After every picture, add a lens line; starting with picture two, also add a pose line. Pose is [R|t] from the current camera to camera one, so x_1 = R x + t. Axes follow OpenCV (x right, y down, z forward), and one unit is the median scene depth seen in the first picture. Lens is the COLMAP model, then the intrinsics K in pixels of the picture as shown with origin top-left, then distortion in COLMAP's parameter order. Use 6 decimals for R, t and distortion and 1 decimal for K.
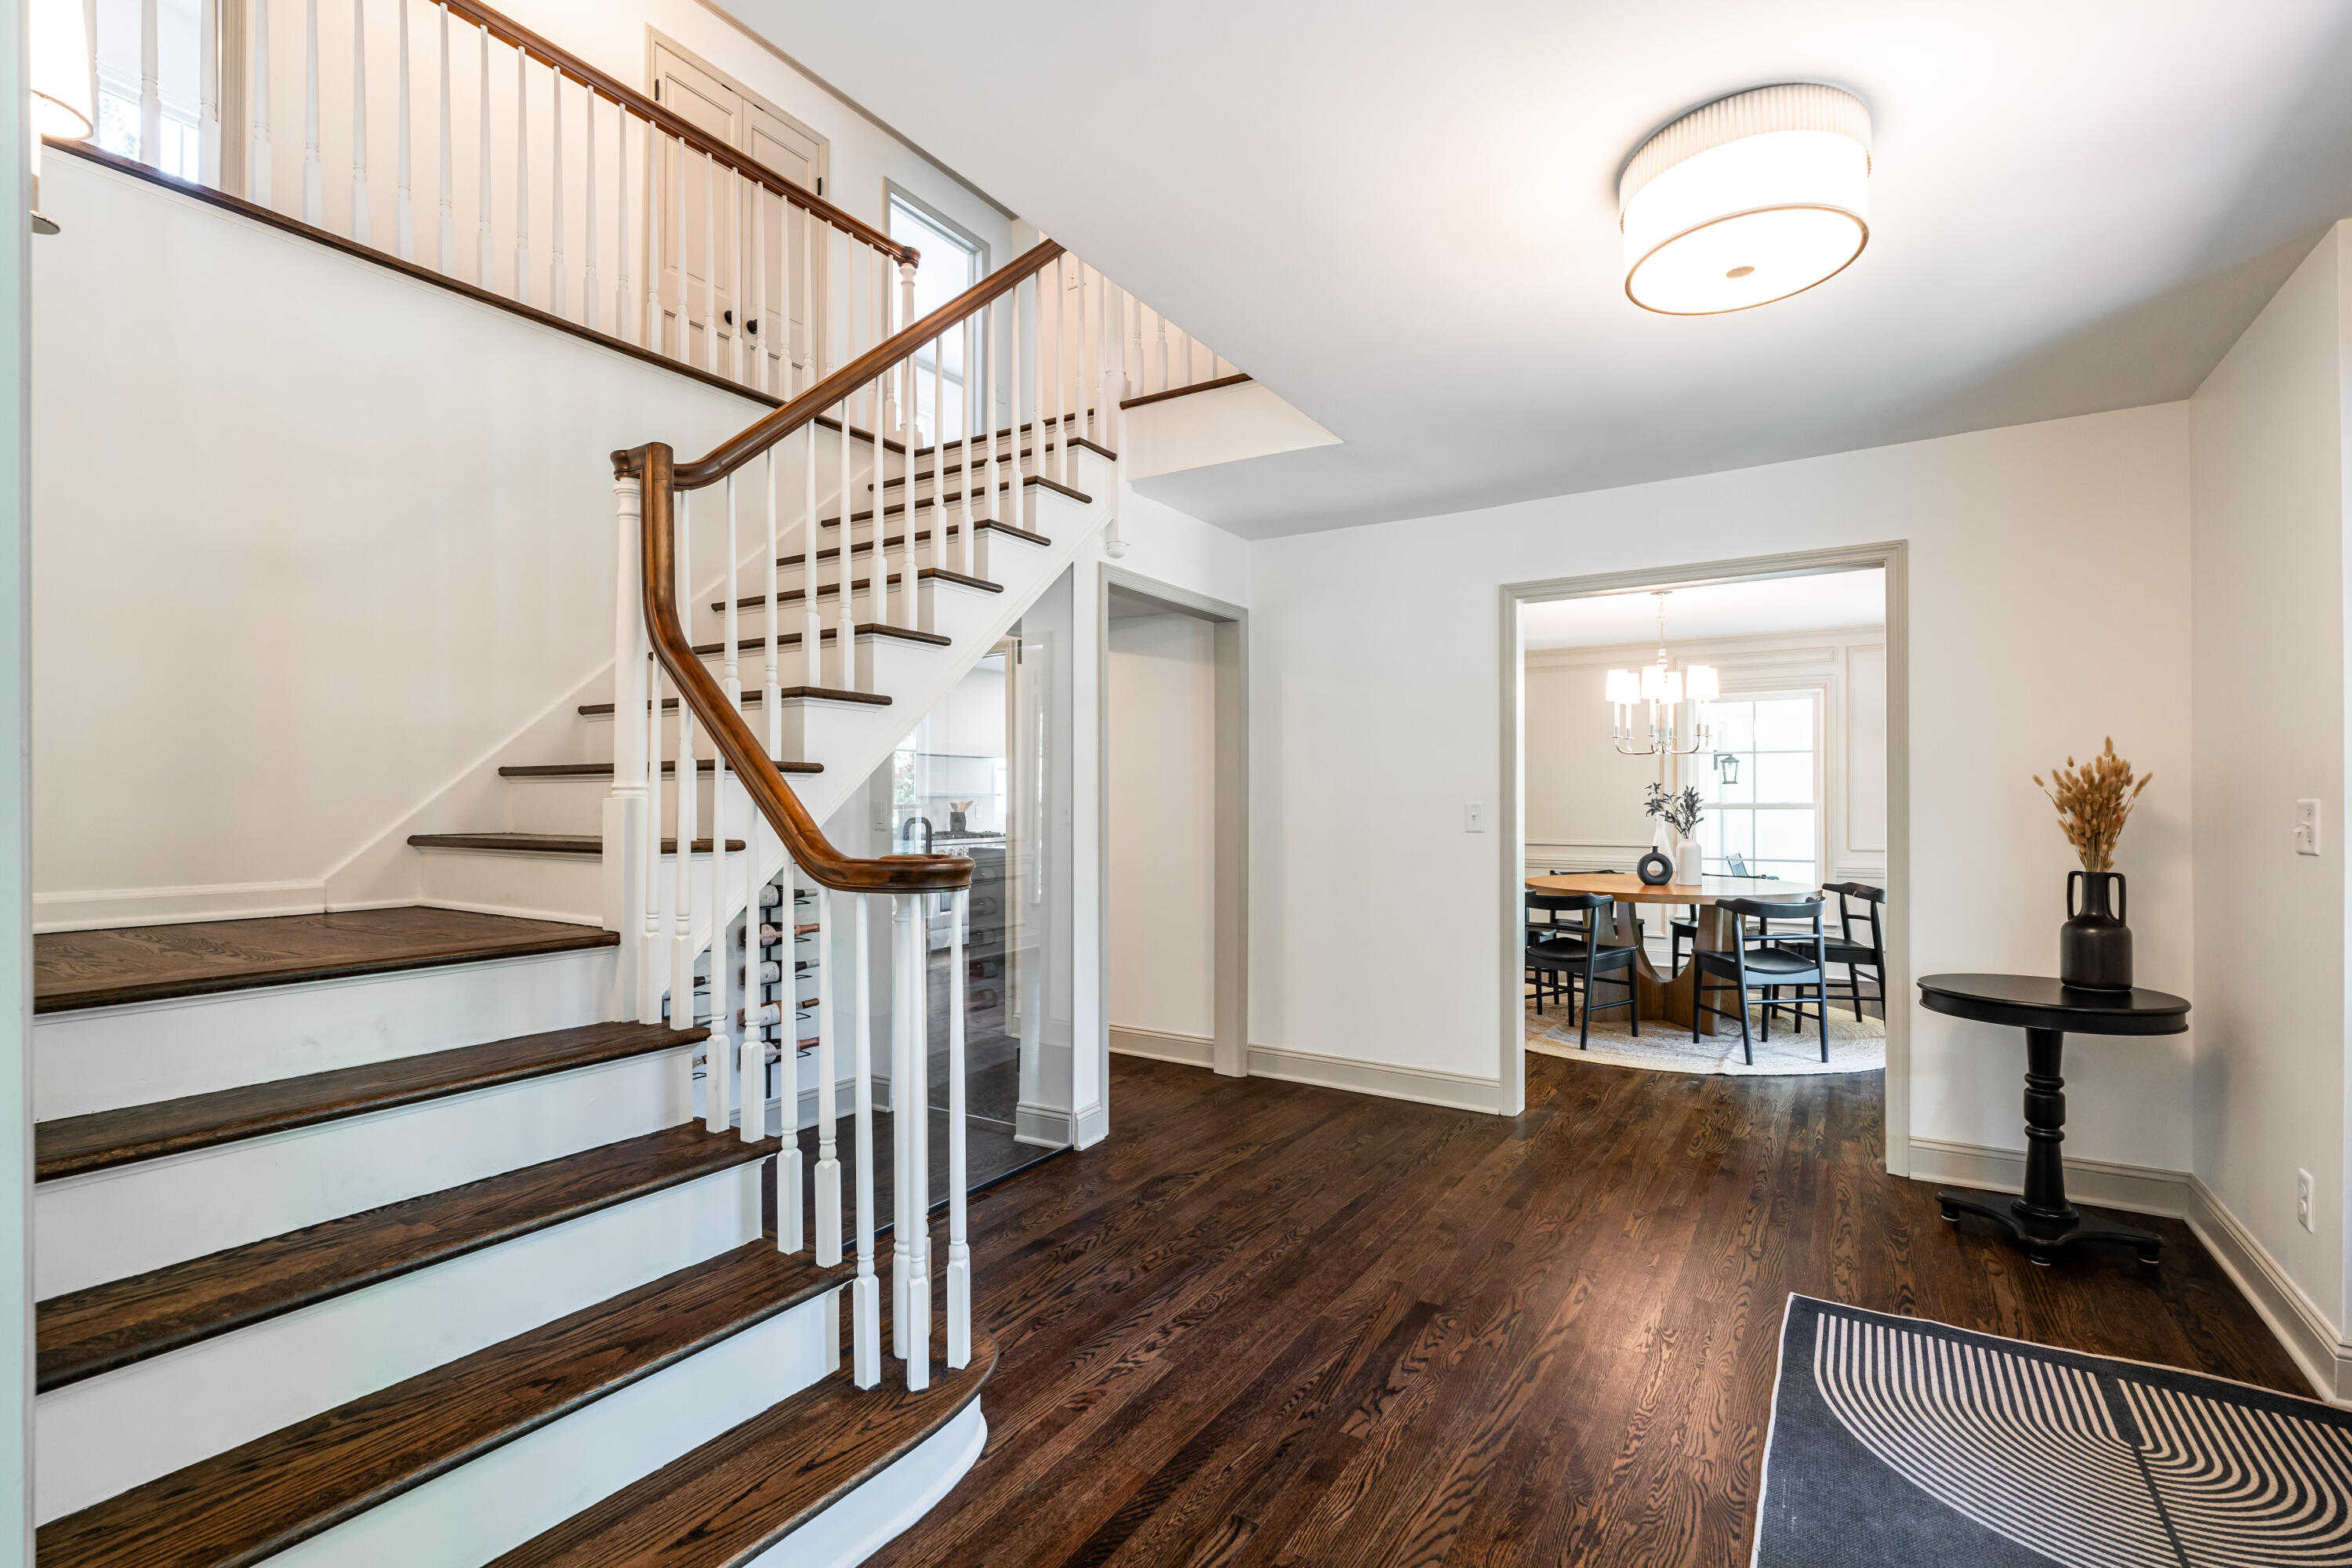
lens RADIAL K [[1059.7, 0, 1179.9], [0, 1059.7, 791.6], [0, 0, 1]] dist [-0.004728, 0.001349]
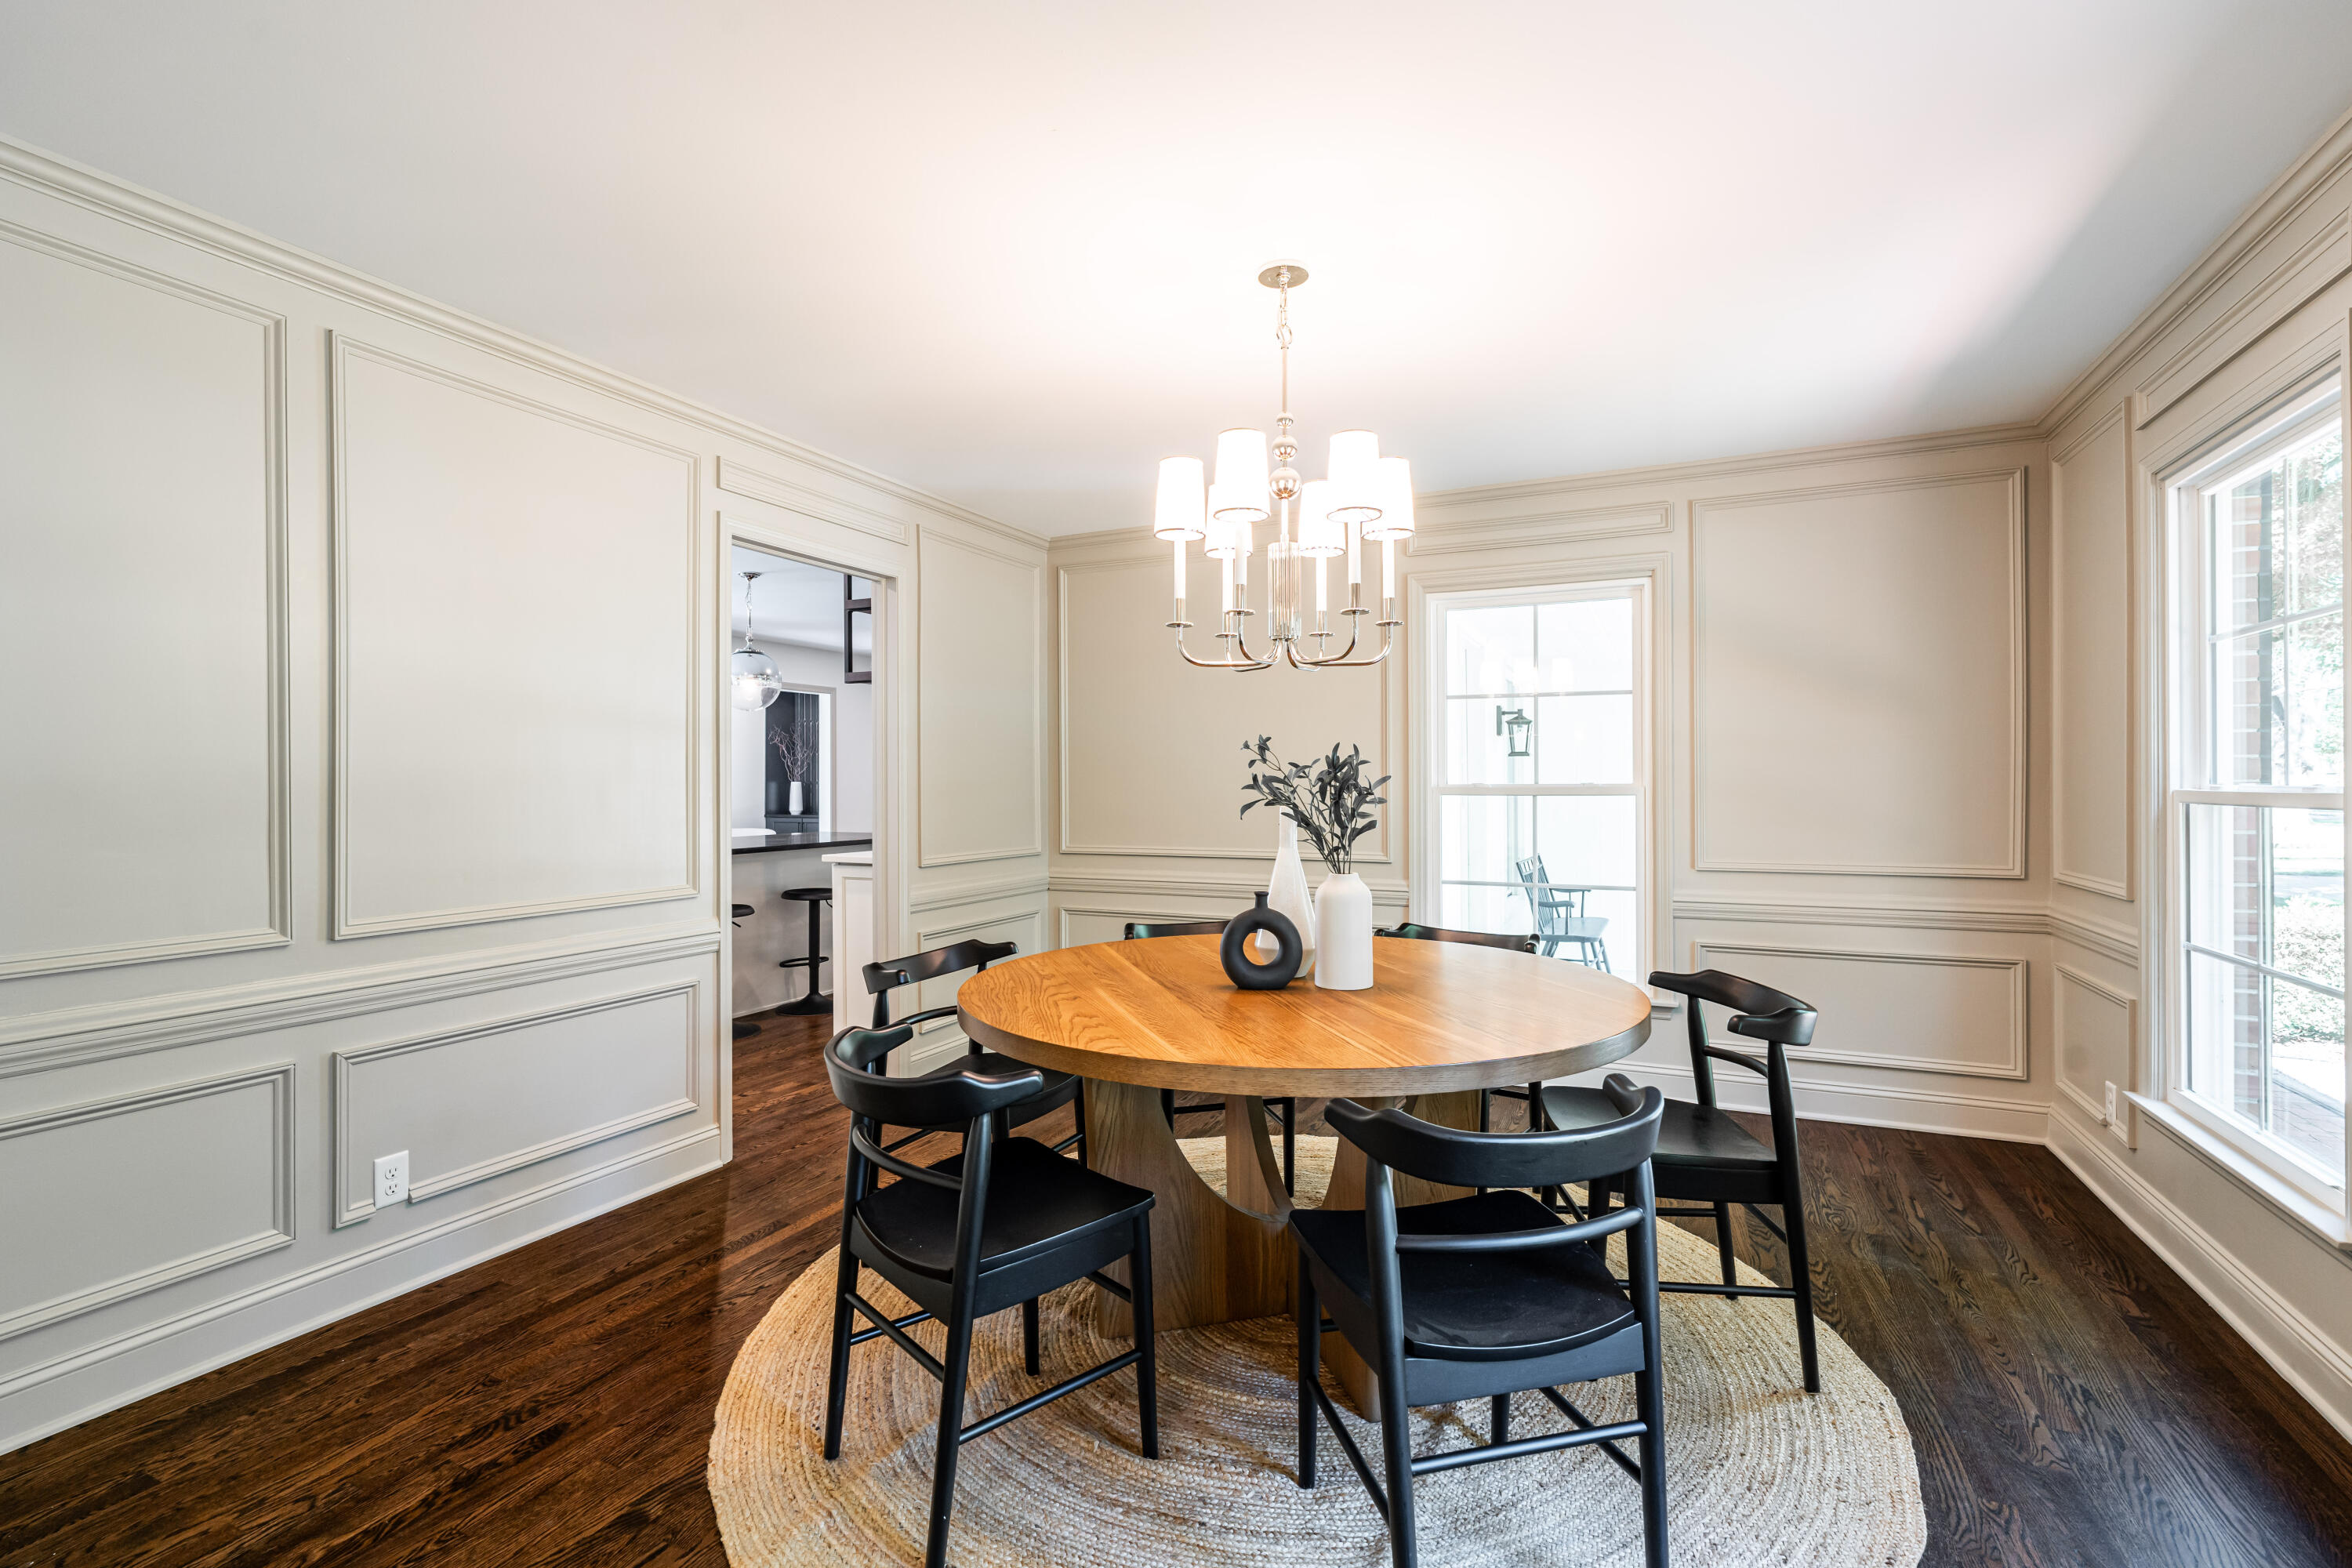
lens RADIAL K [[1059.7, 0, 1180.1], [0, 1059.7, 784.3], [0, 0, 1]] dist [-0.004728, 0.001349]
pose [[0.991705, -0.008441, 0.128259, 0.409018], [0.007592, 0.999946, 0.007103, 0.007659], [-0.128312, -0.006070, 0.991715, 0.672974]]
